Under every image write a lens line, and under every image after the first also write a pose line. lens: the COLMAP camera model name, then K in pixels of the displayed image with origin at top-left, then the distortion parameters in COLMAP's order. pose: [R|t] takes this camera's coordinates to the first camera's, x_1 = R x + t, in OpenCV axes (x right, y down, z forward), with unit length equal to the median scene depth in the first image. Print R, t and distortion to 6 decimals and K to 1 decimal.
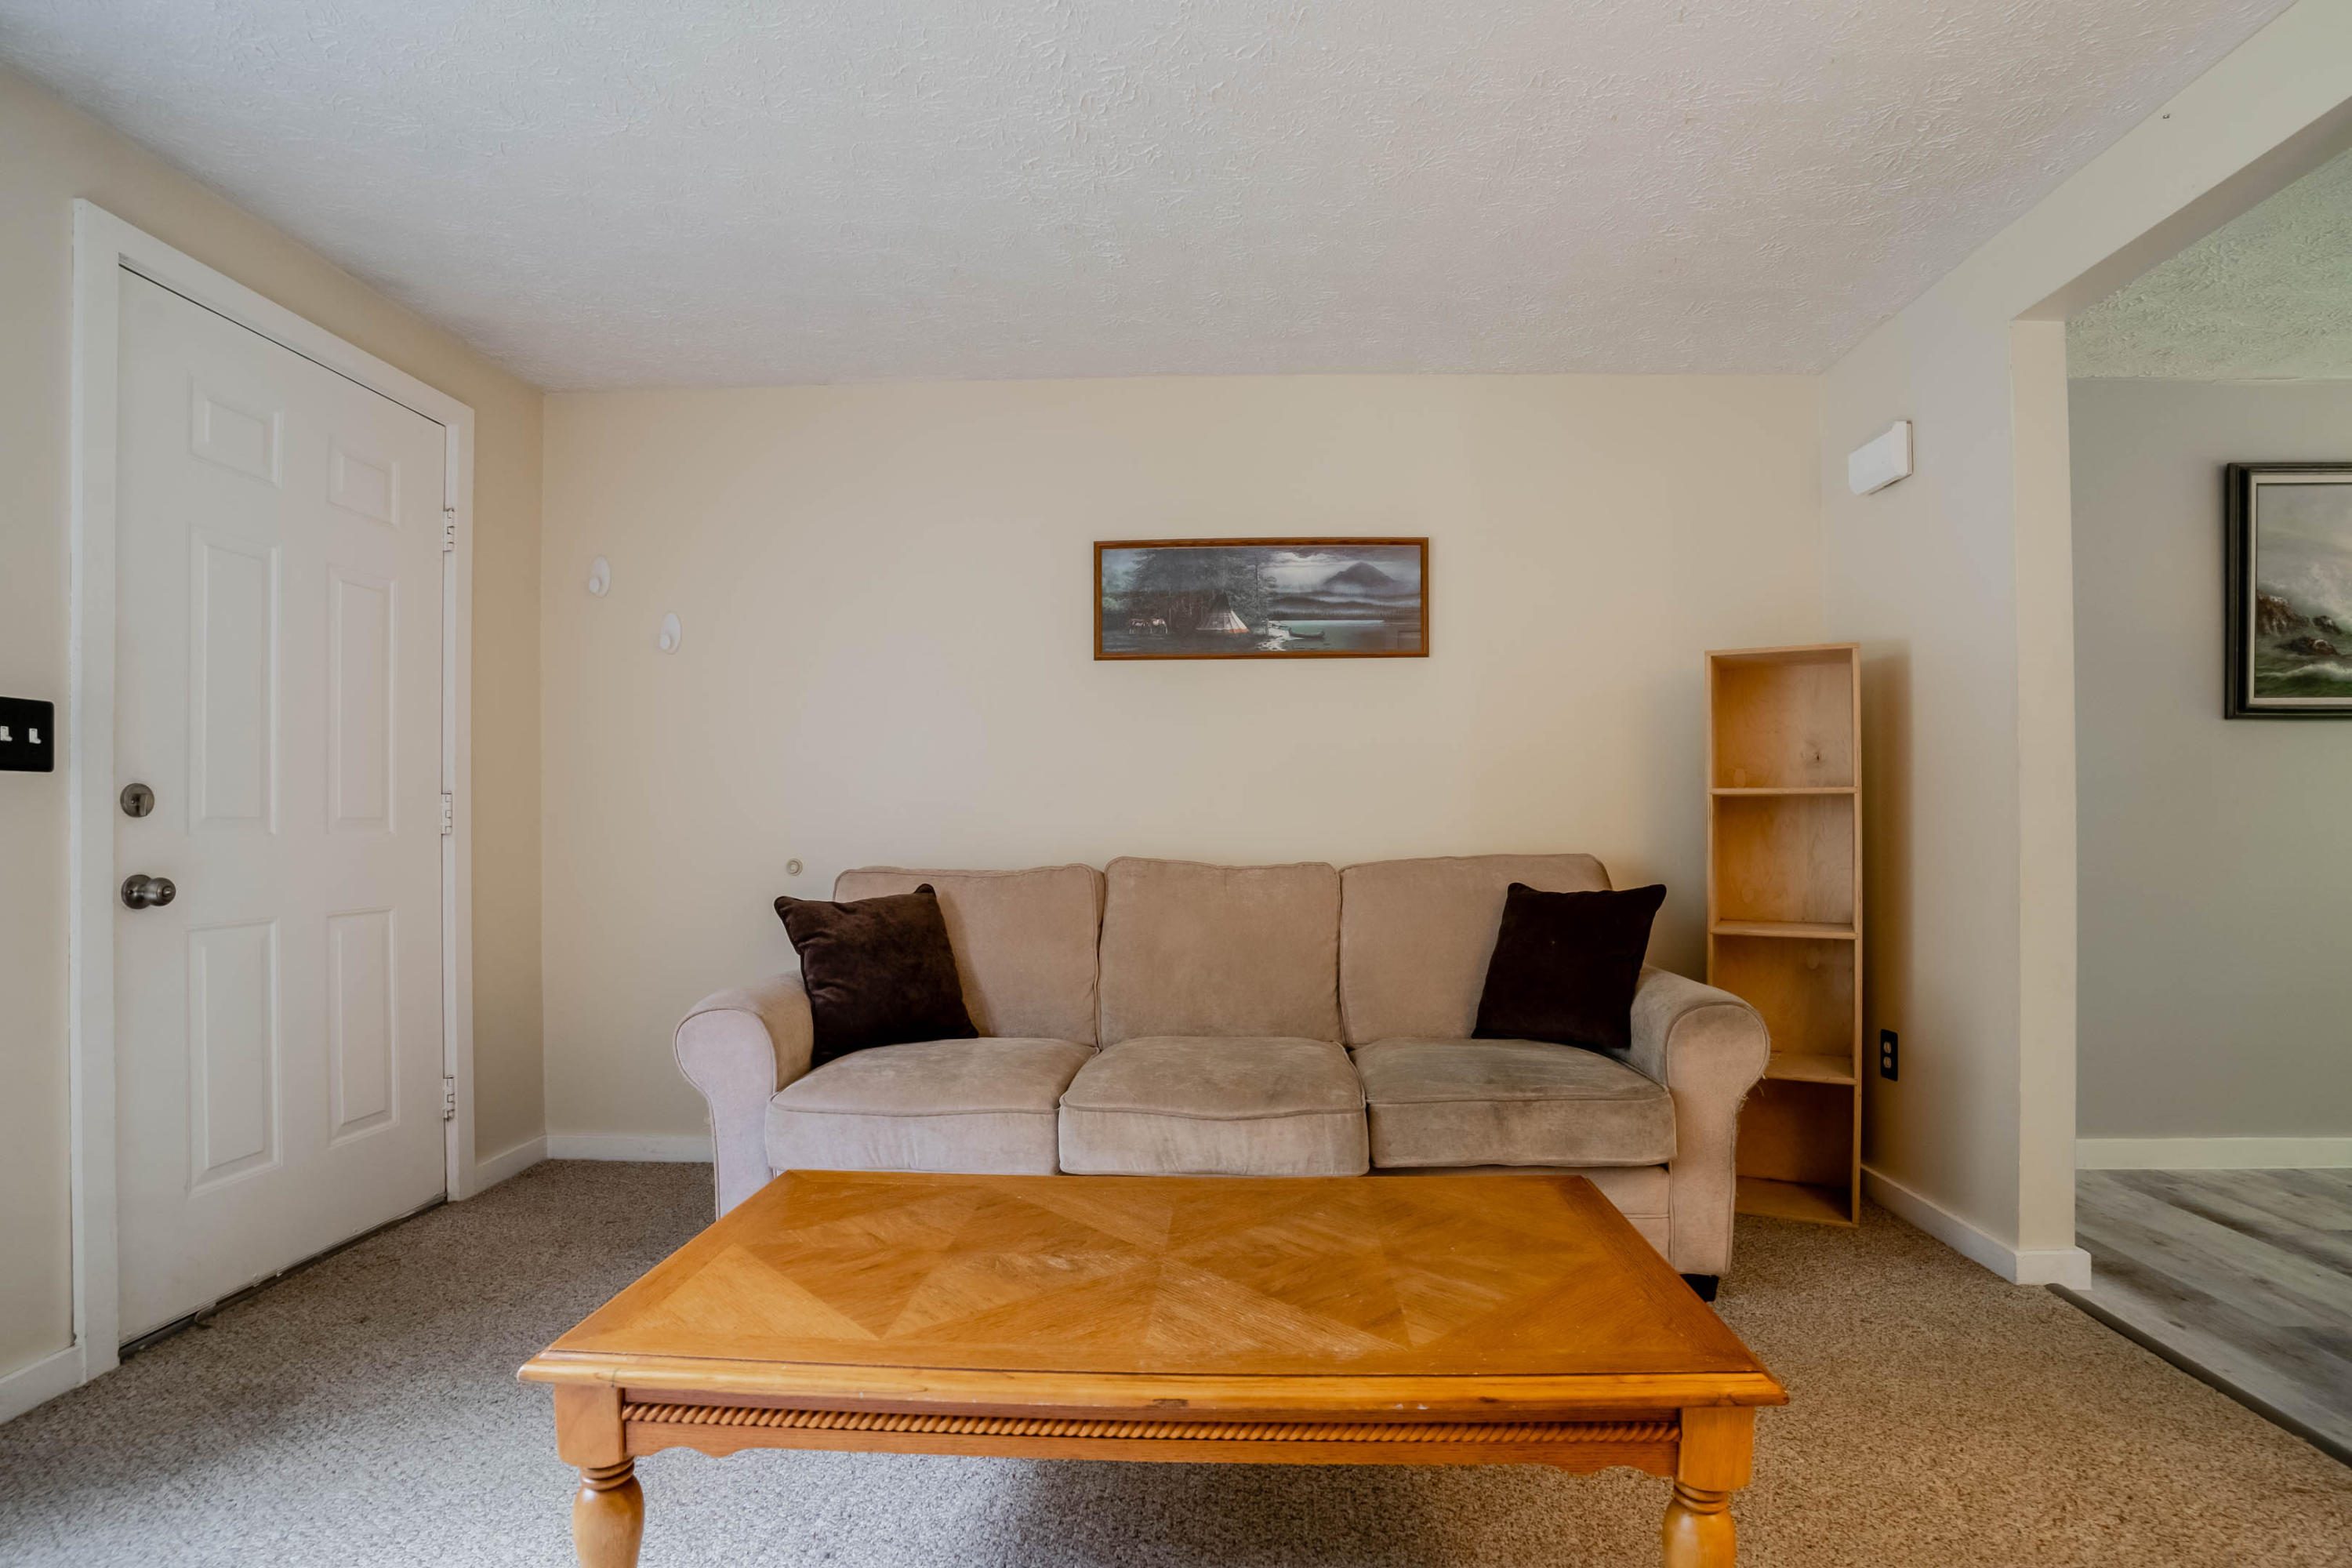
lens RADIAL K [[1186.9, 0, 1210.4], [0, 1186.9, 809.4], [0, 0, 1]] dist [-0.074986, 0.036594]
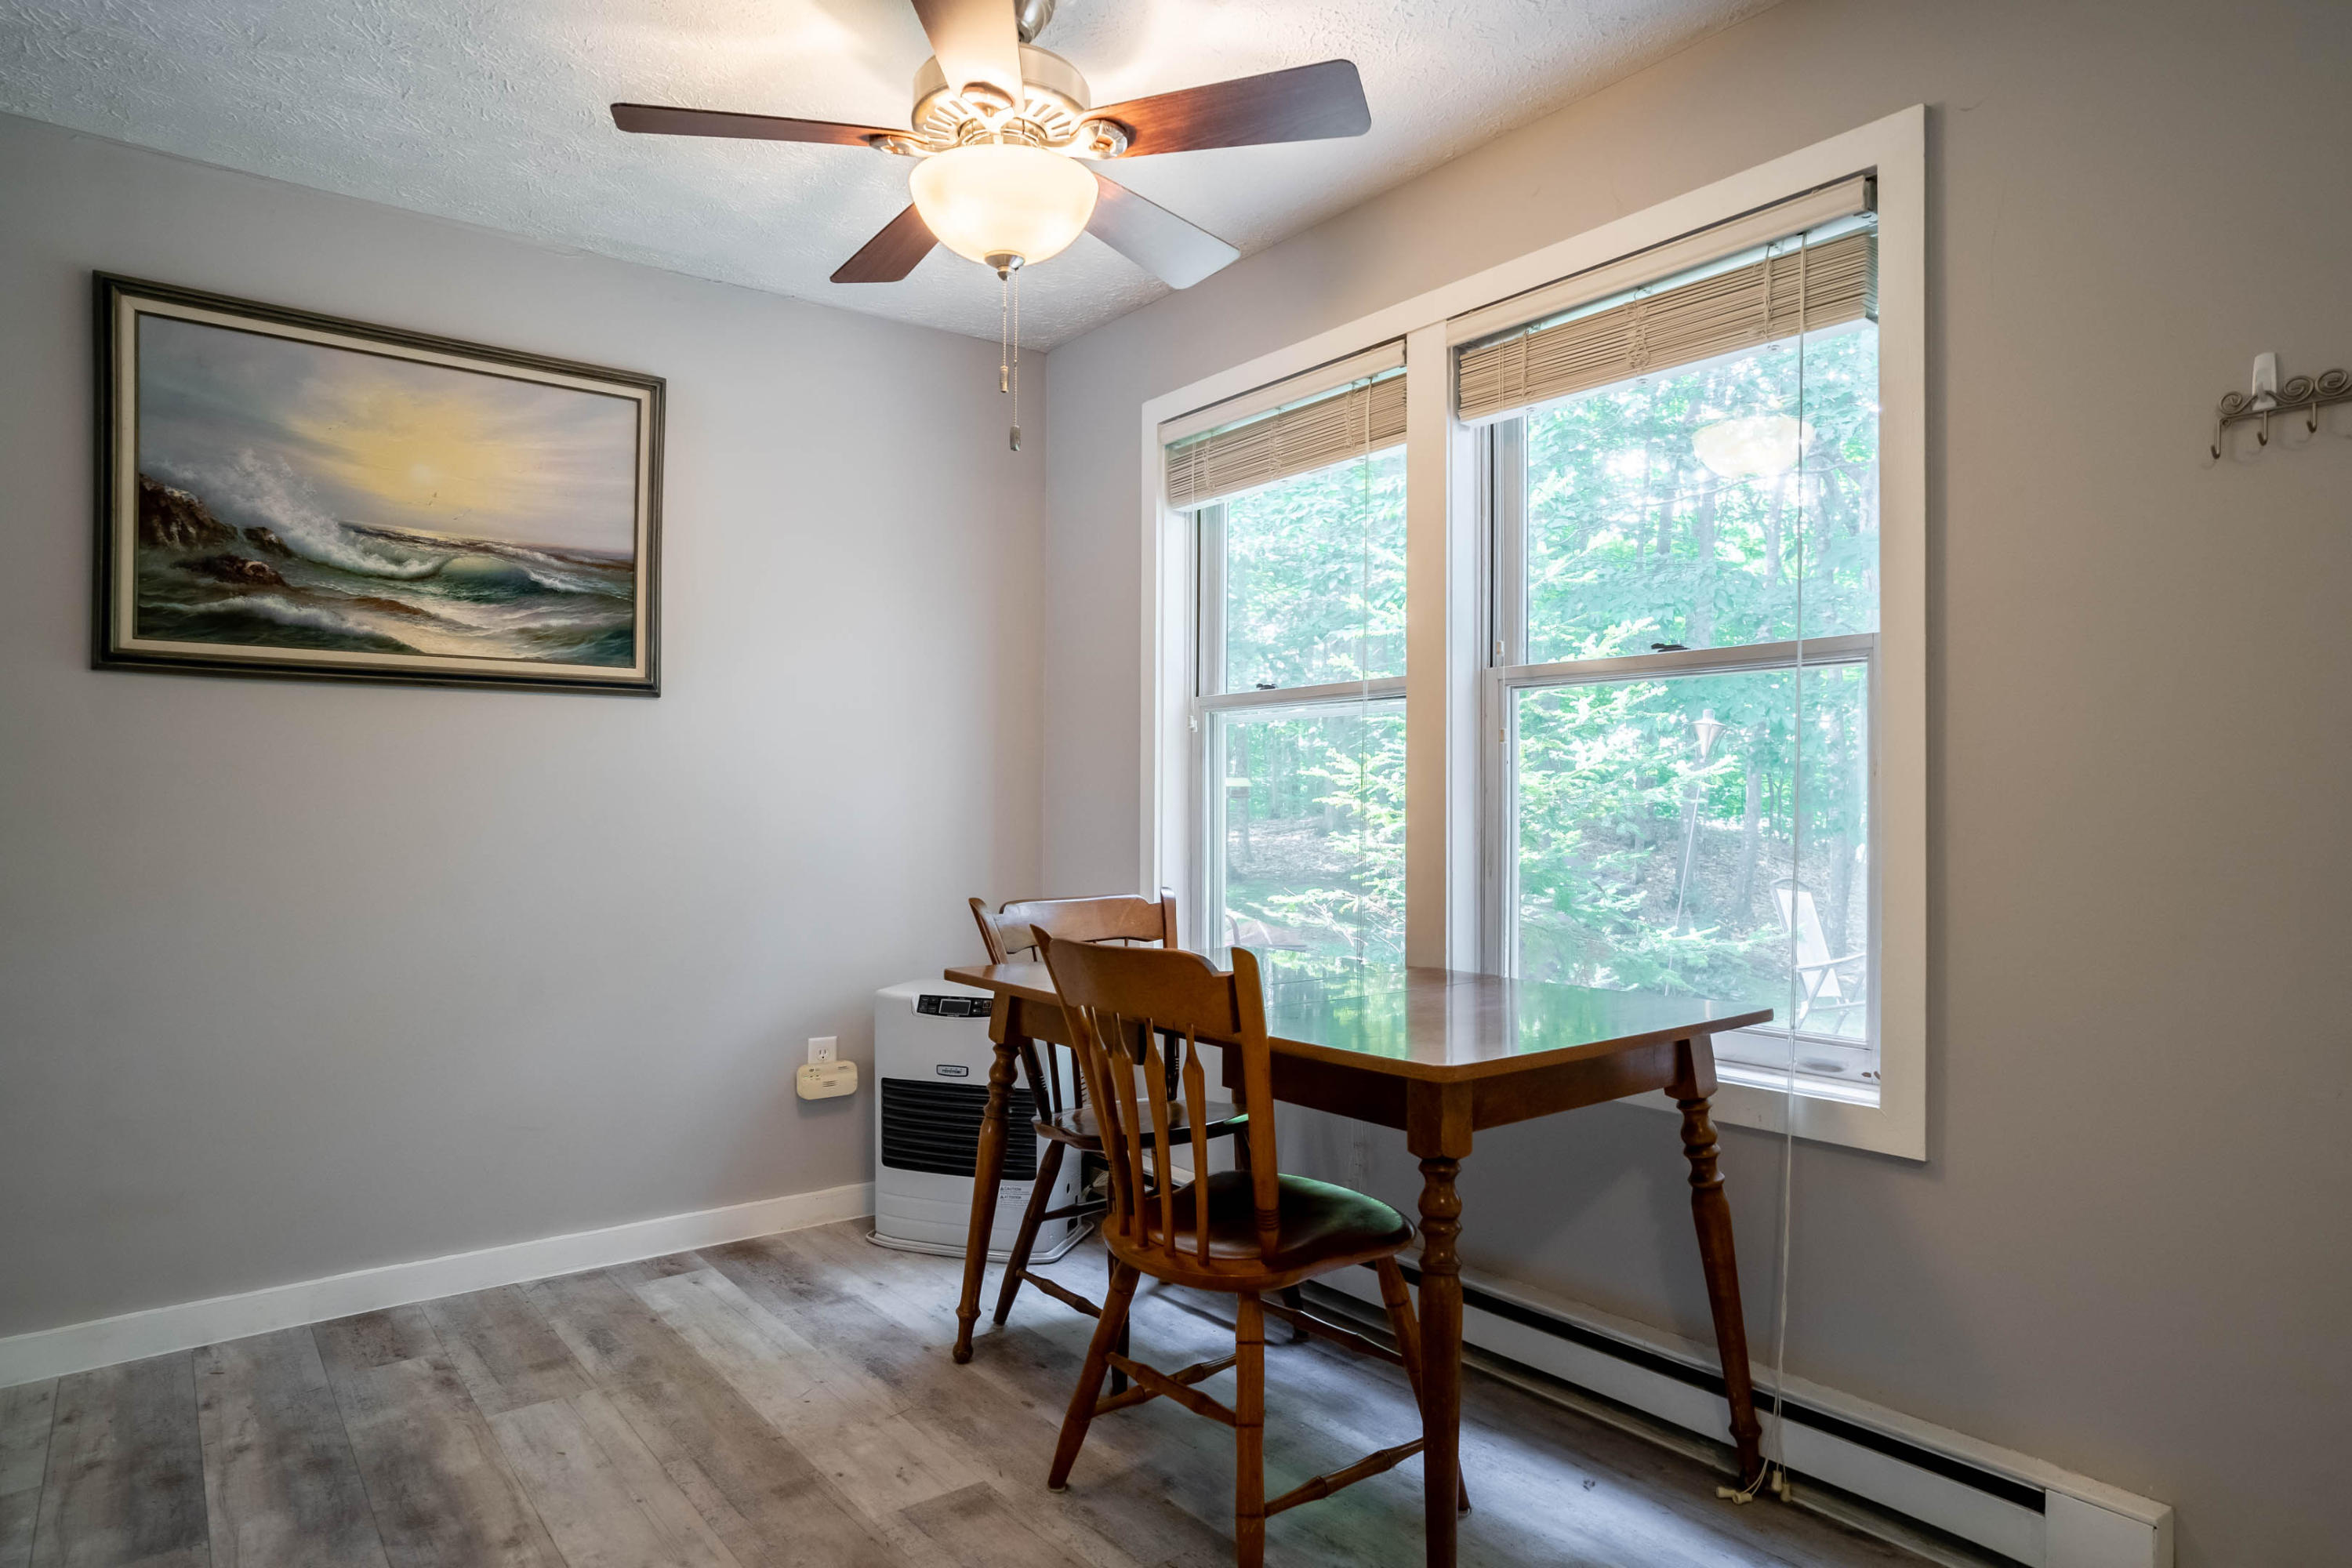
lens RADIAL K [[1372.8, 0, 1211.8], [0, 1372.8, 798.9], [0, 0, 1]] dist [-0.062984, 0.051951]
pose [[0.758866, 0.004564, 0.651231, 0.996638], [-0.008689, 0.999957, 0.003118, -0.015717], [-0.651189, -0.008025, 0.758873, 0.013941]]
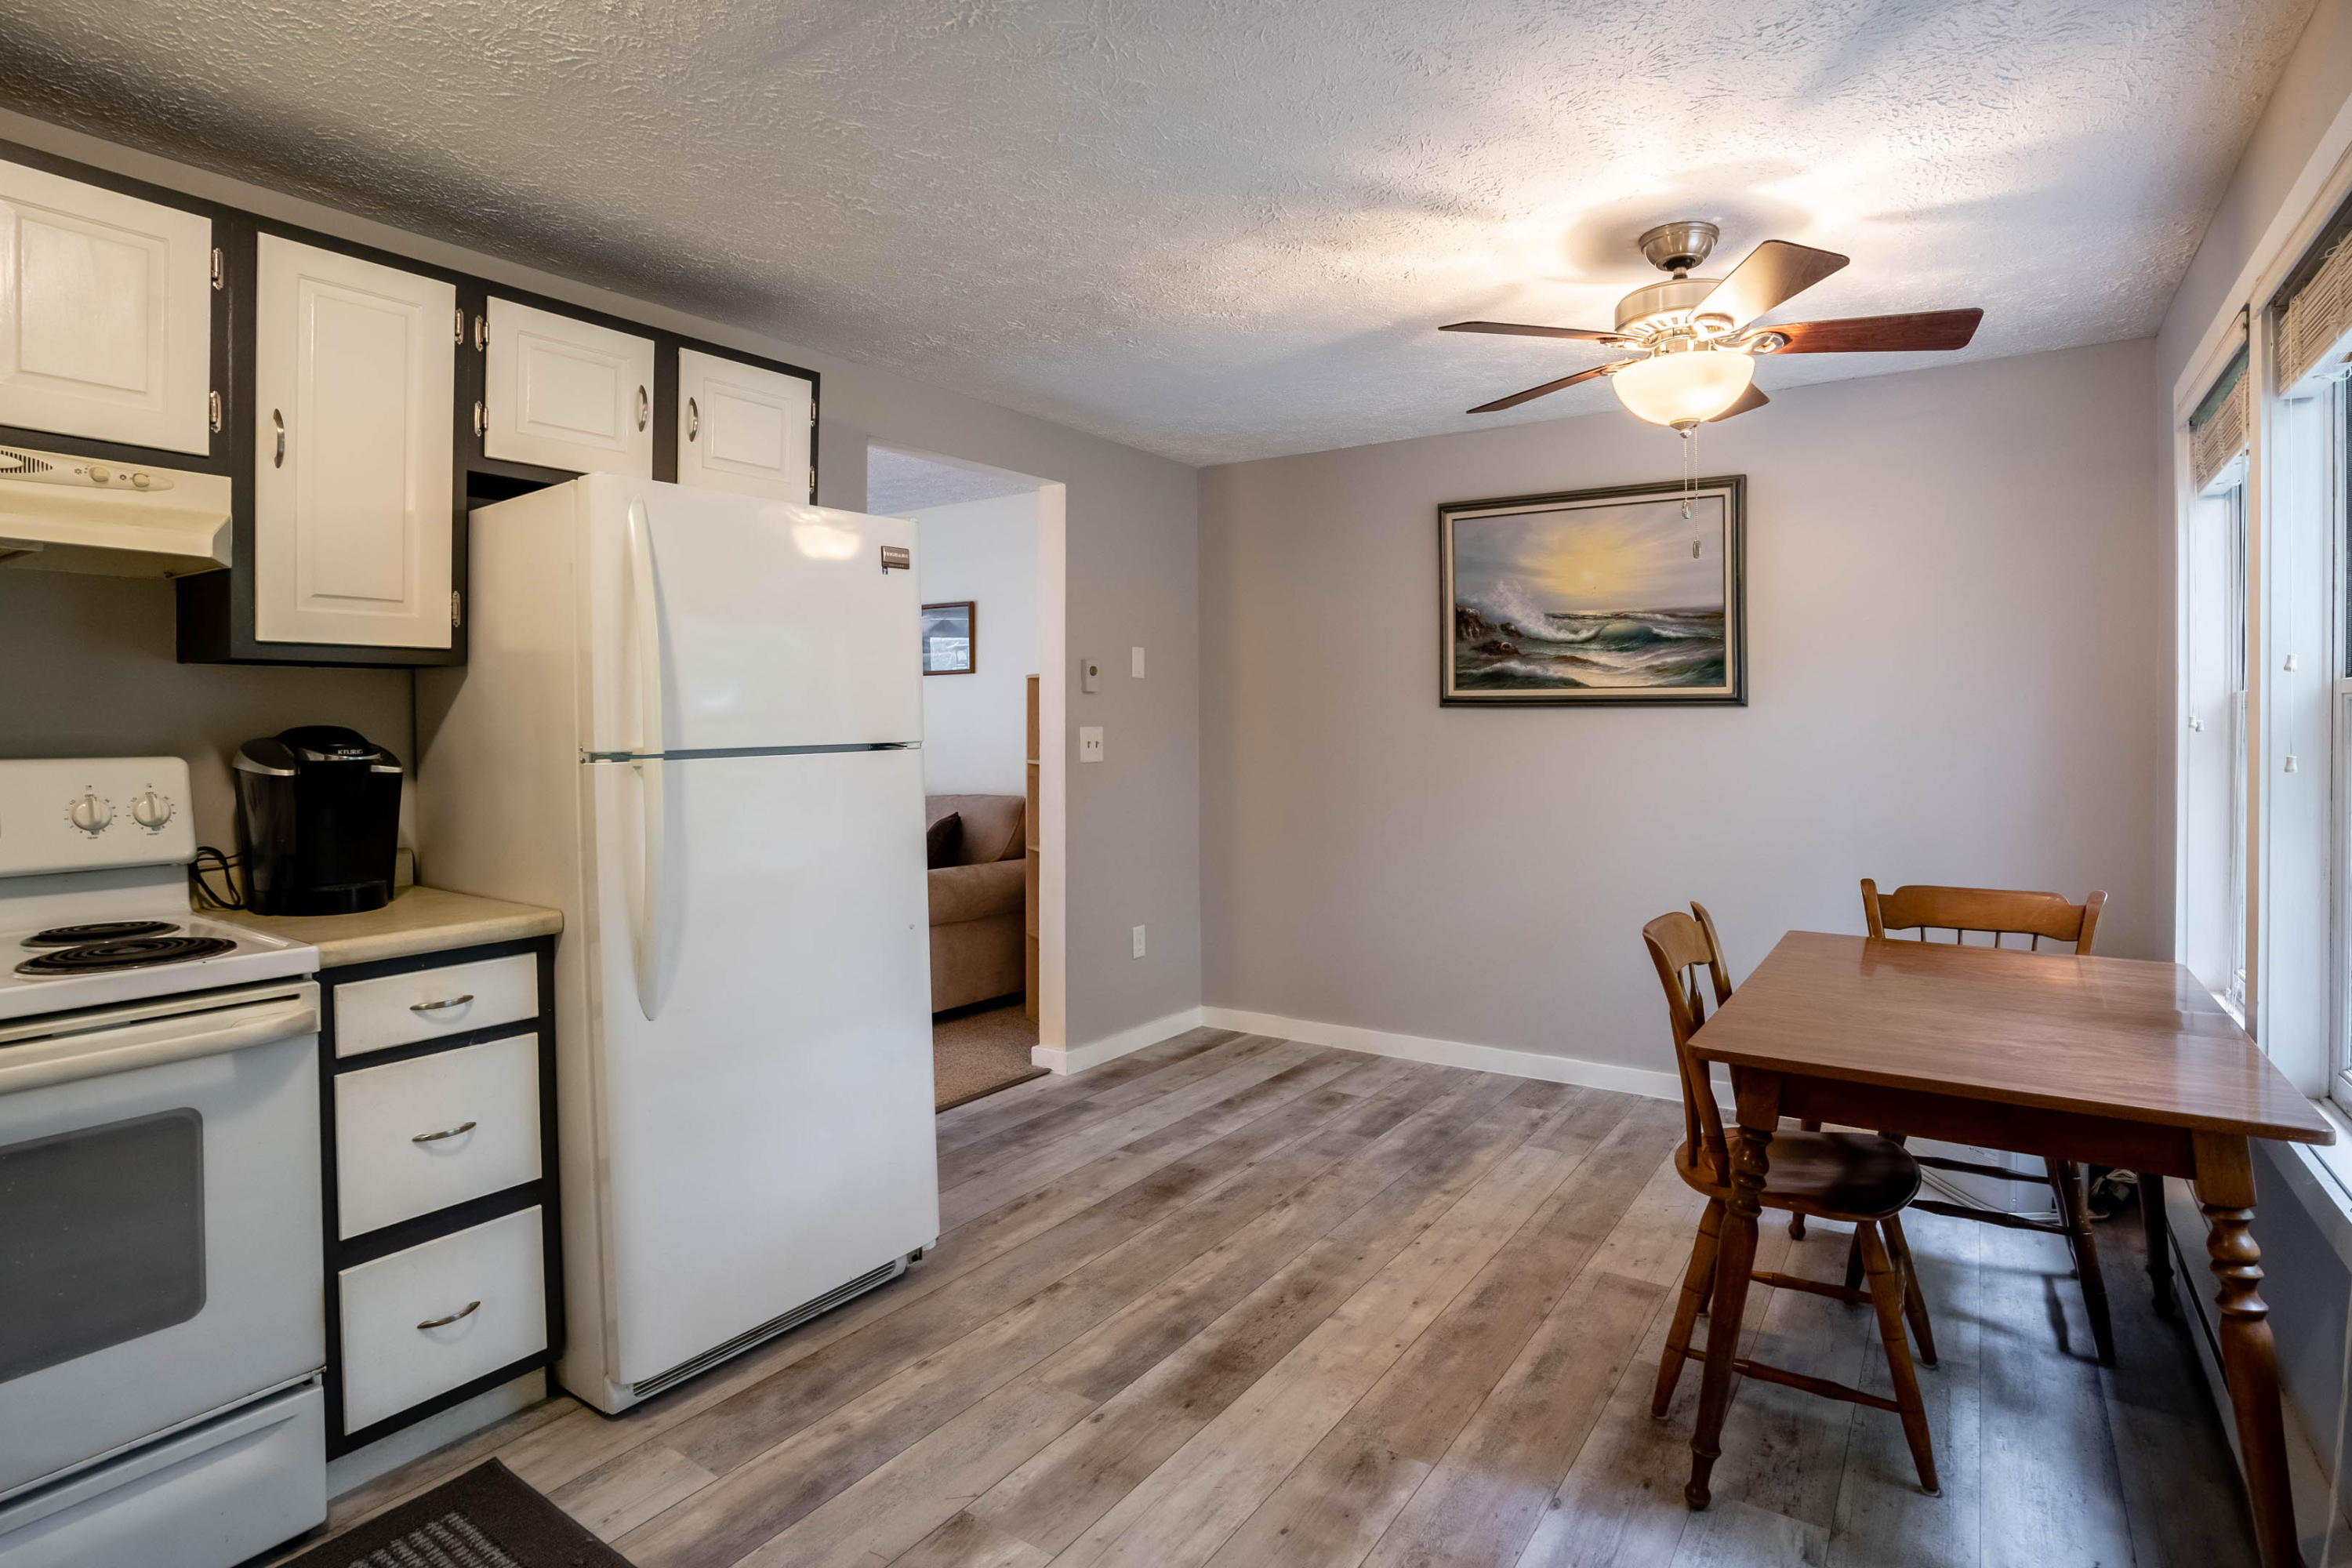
lens RADIAL K [[1211.4, 0, 1183.6], [0, 1211.4, 736.4], [0, 0, 1]] dist [-0.068867, 0.035613]
pose [[0.853692, 0.008031, -0.520716, 1.525173], [0.003825, 0.999757, 0.021690, -0.087669], [0.520763, -0.020508, 0.853455, -0.314391]]
